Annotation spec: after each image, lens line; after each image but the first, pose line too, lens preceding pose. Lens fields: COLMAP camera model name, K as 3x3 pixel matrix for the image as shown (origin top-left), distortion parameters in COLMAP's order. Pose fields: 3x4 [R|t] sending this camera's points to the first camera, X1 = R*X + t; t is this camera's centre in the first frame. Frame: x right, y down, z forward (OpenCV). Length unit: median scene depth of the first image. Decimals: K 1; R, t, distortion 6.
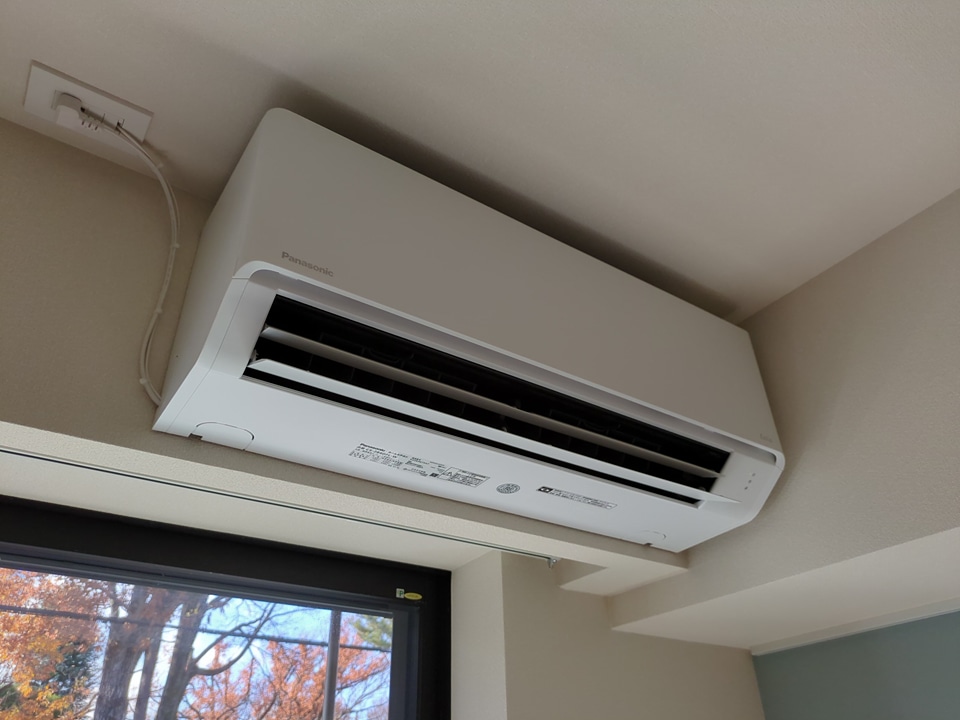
lens RADIAL K [[730.4, 0, 485.1], [0, 730.4, 364.3], [0, 0, 1]] dist [0.030128, -0.008498]
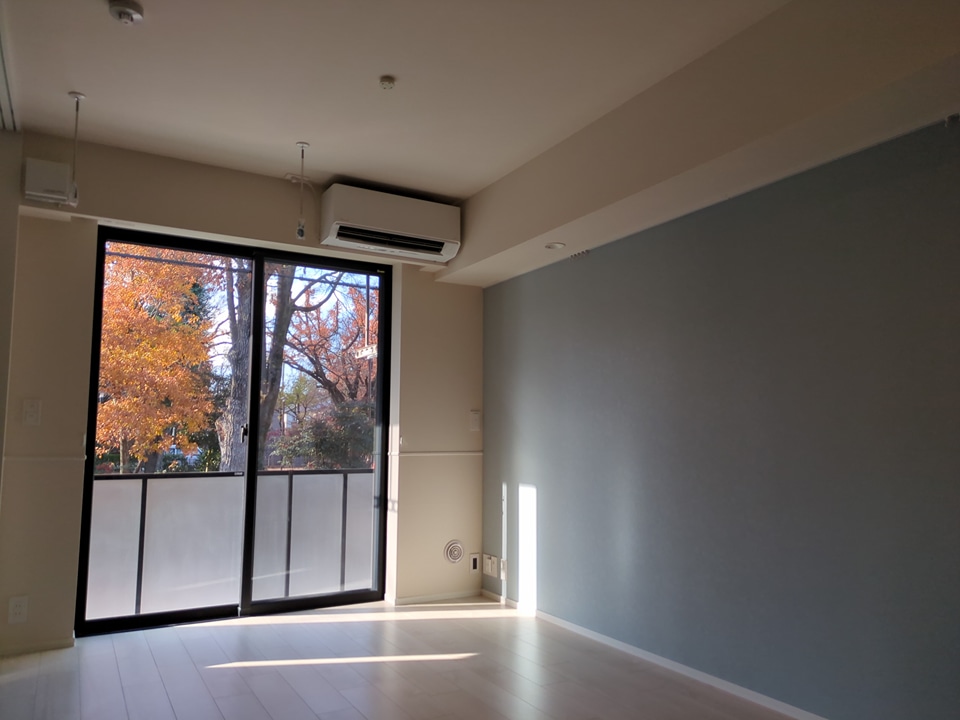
lens RADIAL K [[710.9, 0, 468.2], [0, 710.9, 363.9], [0, 0, 1]] dist [0.056595, -0.037873]
pose [[0.994601, 0.019724, -0.101877, 0.034544], [0.027980, 0.894431, 0.446330, -0.042147], [0.099925, -0.446771, 0.889051, -0.115516]]
